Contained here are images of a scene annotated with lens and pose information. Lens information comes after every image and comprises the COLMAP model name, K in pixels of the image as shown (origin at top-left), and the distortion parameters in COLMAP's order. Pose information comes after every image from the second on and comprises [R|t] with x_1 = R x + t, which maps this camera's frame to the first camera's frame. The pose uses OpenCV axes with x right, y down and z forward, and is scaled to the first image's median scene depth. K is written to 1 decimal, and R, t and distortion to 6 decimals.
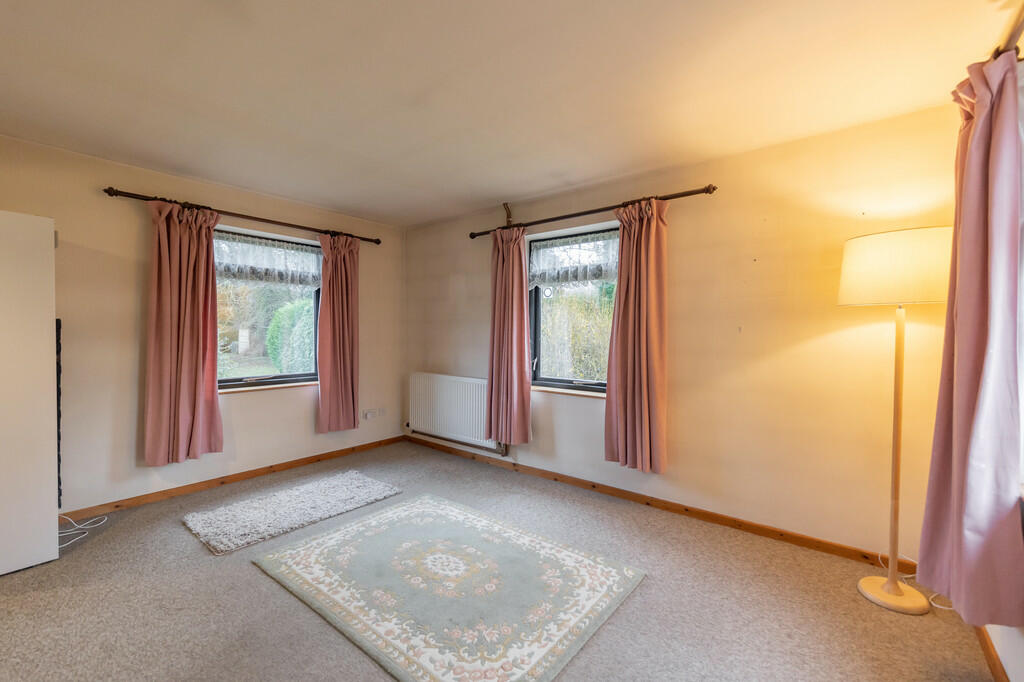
lens RADIAL K [[428.8, 0, 512.0], [0, 428.8, 341.0], [0, 0, 1]] dist [0.003017, -0.000495]
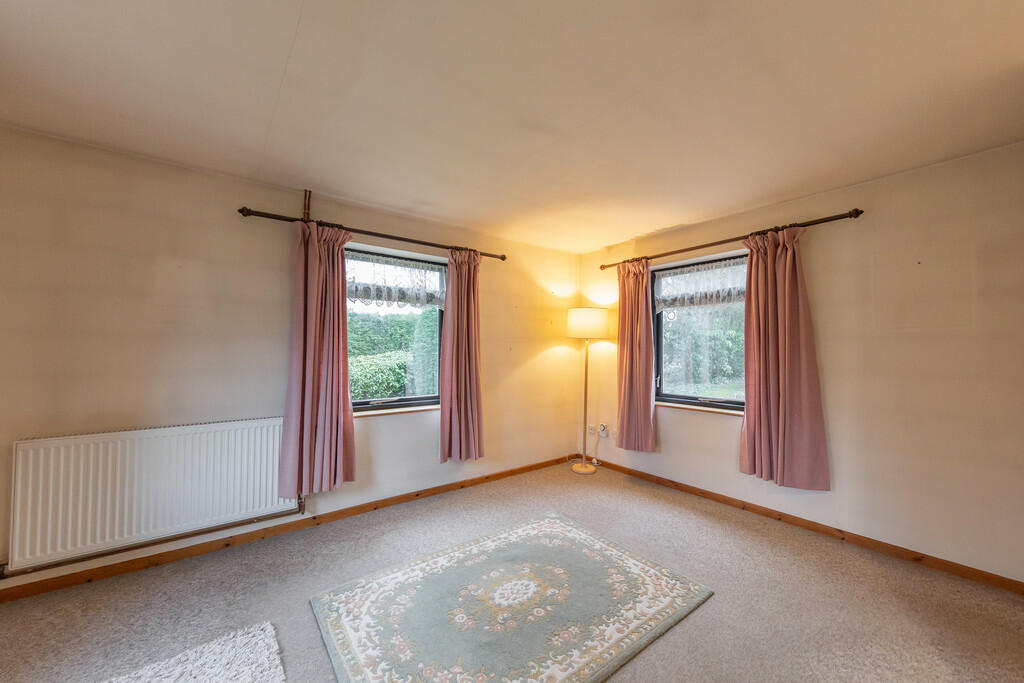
lens RADIAL K [[385.9, 0, 502.5], [0, 385.9, 340.0], [0, 0, 1]] dist [0.000711, -0.000059]
pose [[0.241161, 0.020206, 0.970275, -0.854458], [0.020041, 0.999466, -0.025795, -0.024152], [-0.970278, 0.025666, 0.240627, 0.669238]]
